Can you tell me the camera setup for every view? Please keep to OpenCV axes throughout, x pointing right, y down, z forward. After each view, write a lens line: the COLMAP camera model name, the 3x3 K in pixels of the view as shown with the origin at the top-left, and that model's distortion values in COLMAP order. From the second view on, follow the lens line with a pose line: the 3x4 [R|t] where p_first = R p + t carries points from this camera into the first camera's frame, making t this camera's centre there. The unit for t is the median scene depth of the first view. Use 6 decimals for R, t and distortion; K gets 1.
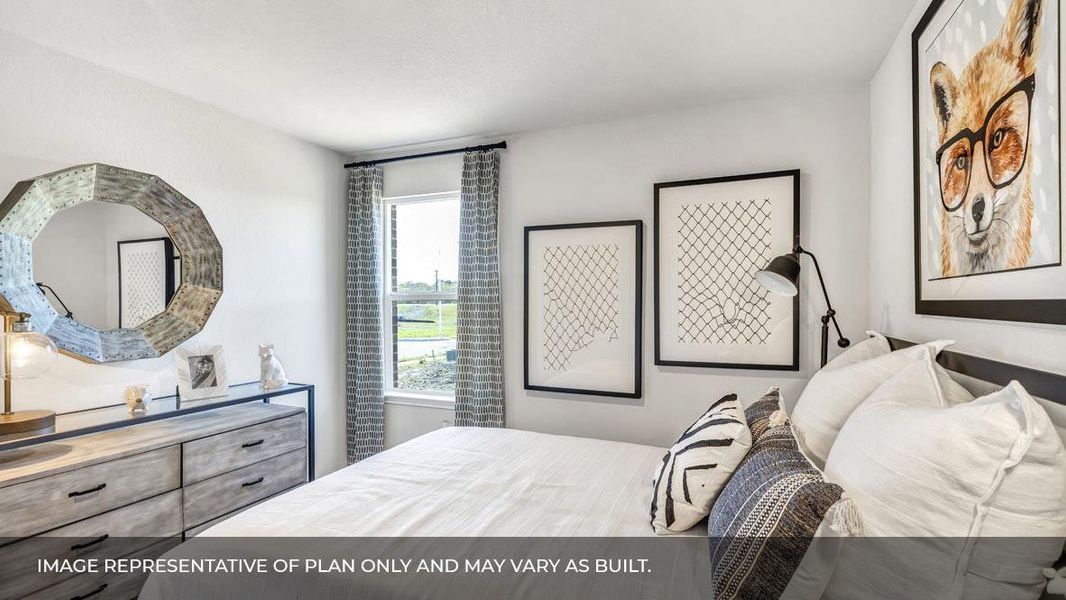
lens RADIAL K [[480.8, 0, 540.2], [0, 480.8, 303.6], [0, 0, 1]] dist [-0.002580, -0.000339]
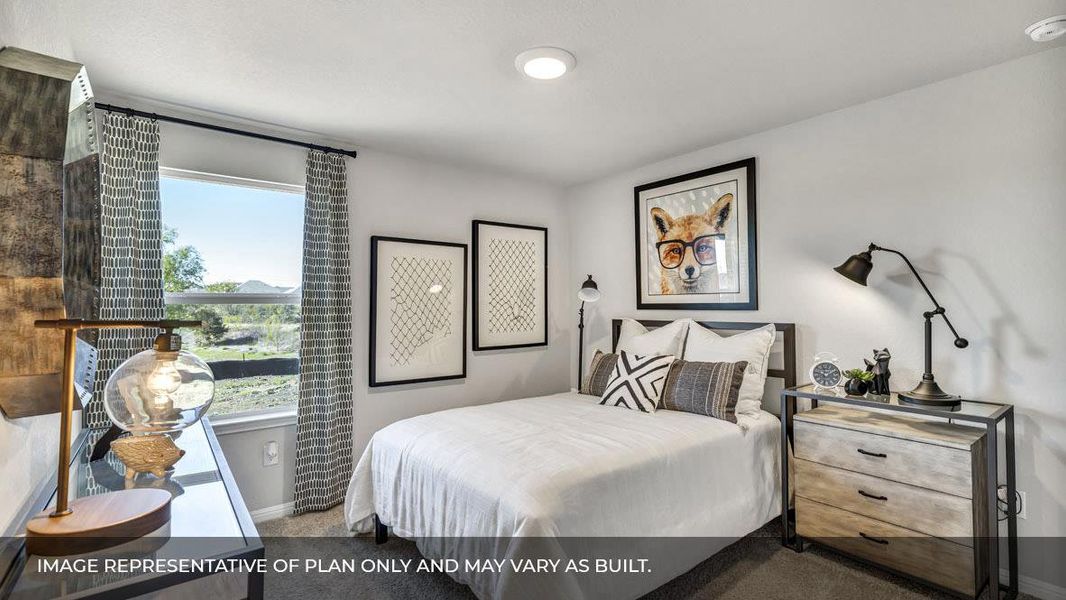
lens RADIAL K [[480.8, 0, 511.0], [0, 480.8, 291.6], [0, 0, 1]] dist [-0.002580, -0.000339]
pose [[0.511473, 0.024130, 0.858960, -0.931642], [0.007694, 0.999437, -0.032657, 0.003937], [-0.859265, 0.023312, 0.511000, 0.215929]]
